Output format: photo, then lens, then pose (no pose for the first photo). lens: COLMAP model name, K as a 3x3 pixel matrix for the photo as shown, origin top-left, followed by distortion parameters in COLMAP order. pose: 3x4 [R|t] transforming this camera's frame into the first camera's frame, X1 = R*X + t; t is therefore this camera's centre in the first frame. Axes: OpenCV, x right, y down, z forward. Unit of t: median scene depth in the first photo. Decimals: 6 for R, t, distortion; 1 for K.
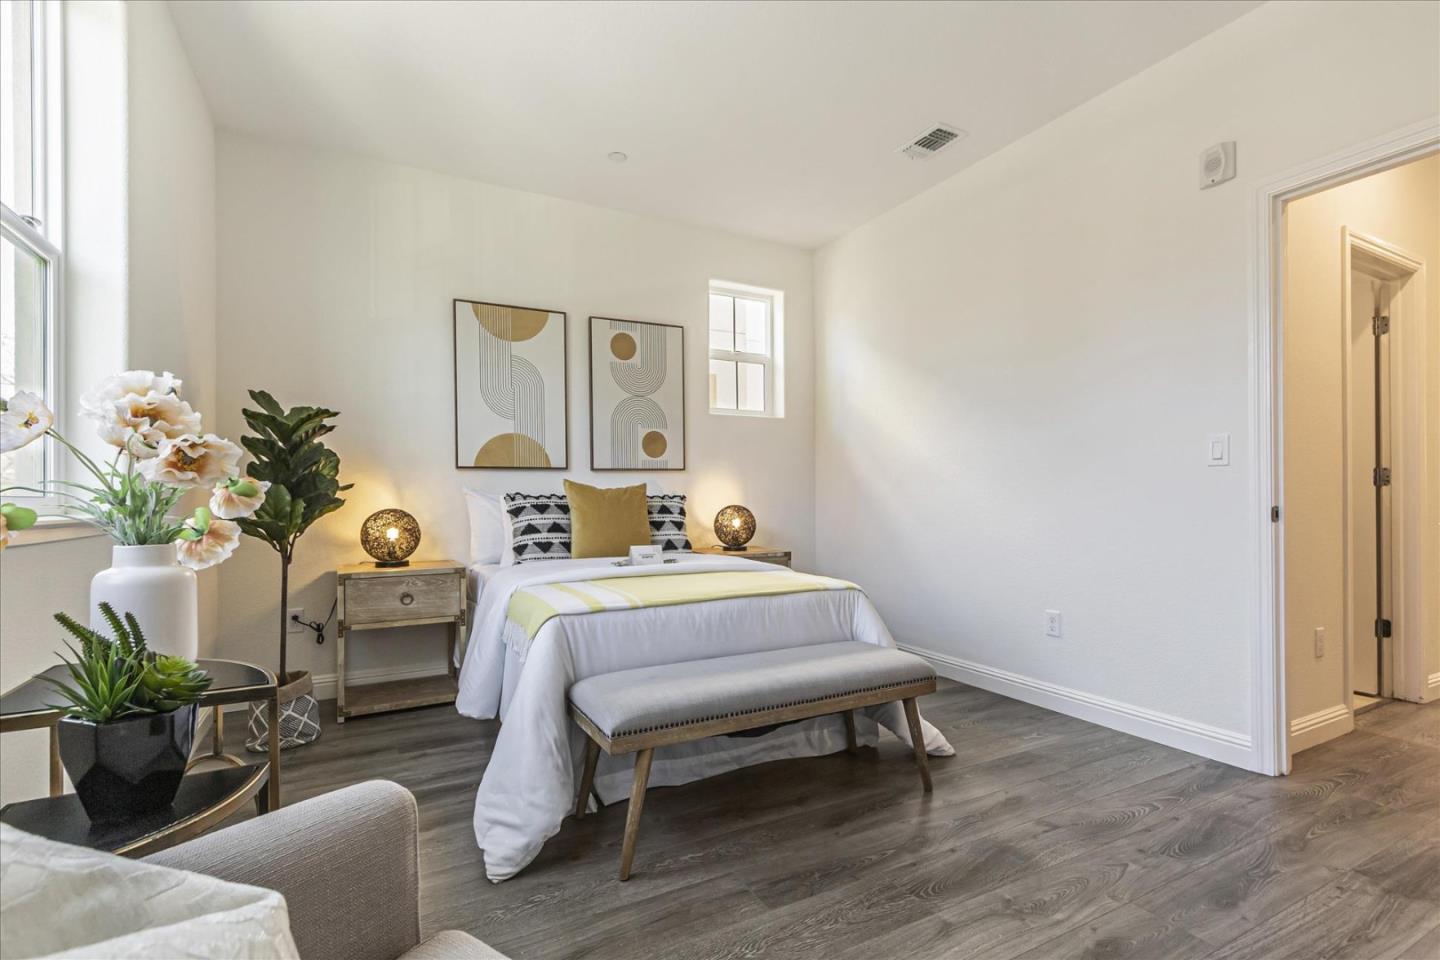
lens RADIAL K [[659.3, 0, 719.0], [0, 659.3, 489.1], [0, 0, 1]] dist [0.003150, 0.000101]
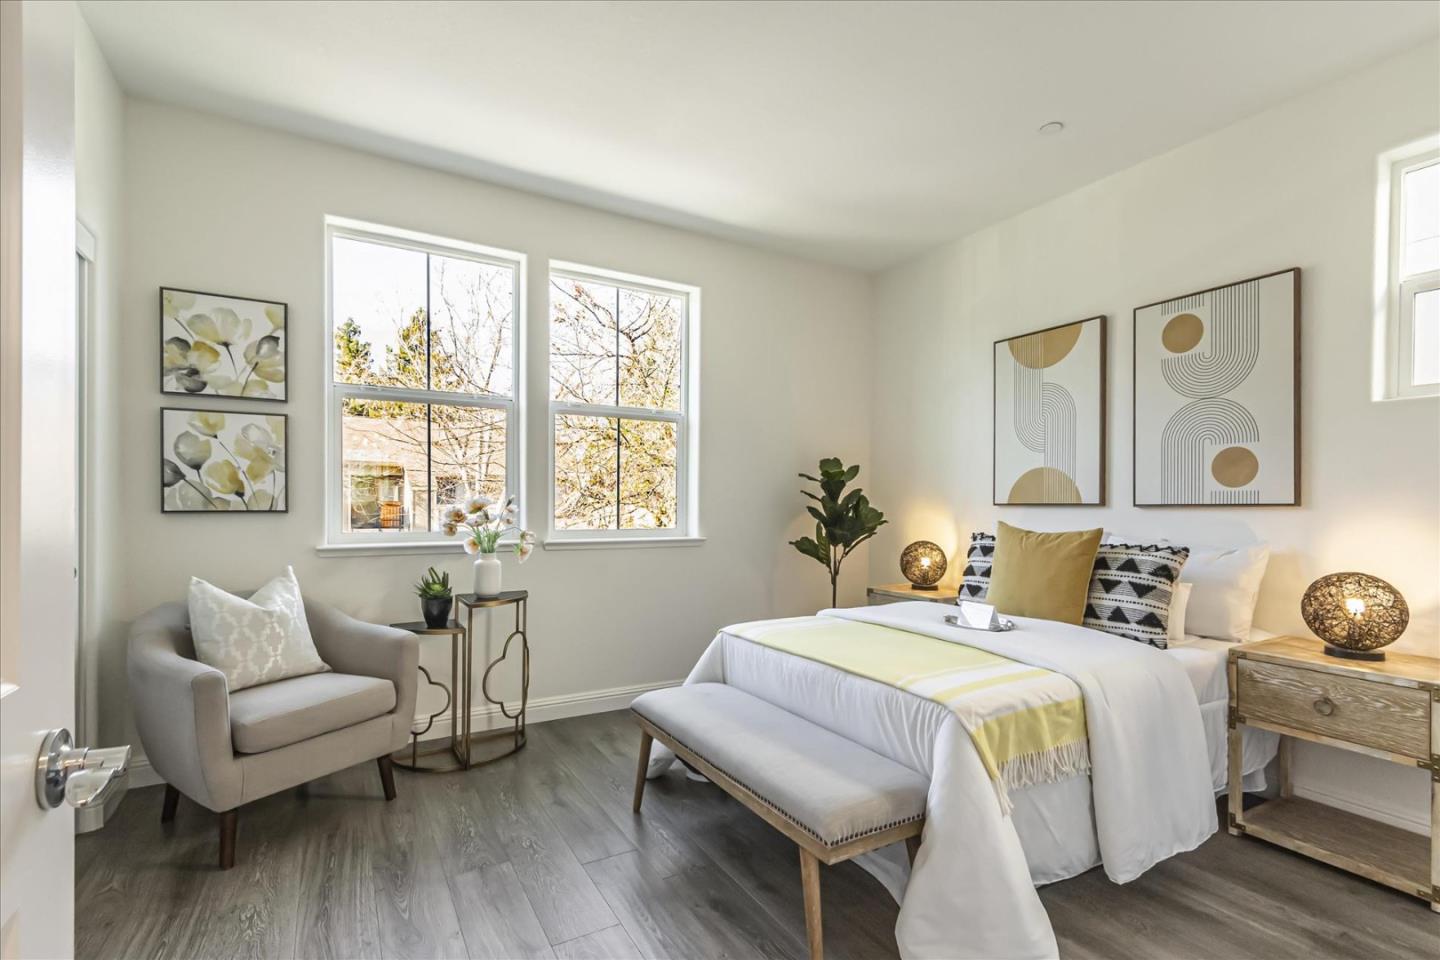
lens RADIAL K [[659.3, 0, 732.0], [0, 659.3, 503.8], [0, 0, 1]] dist [0.003150, 0.000101]
pose [[0.061177, 0.005435, -0.998112, 0.602045], [0.003653, 0.999977, 0.005669, -0.041358], [0.998120, -0.003993, 0.061156, 0.518623]]
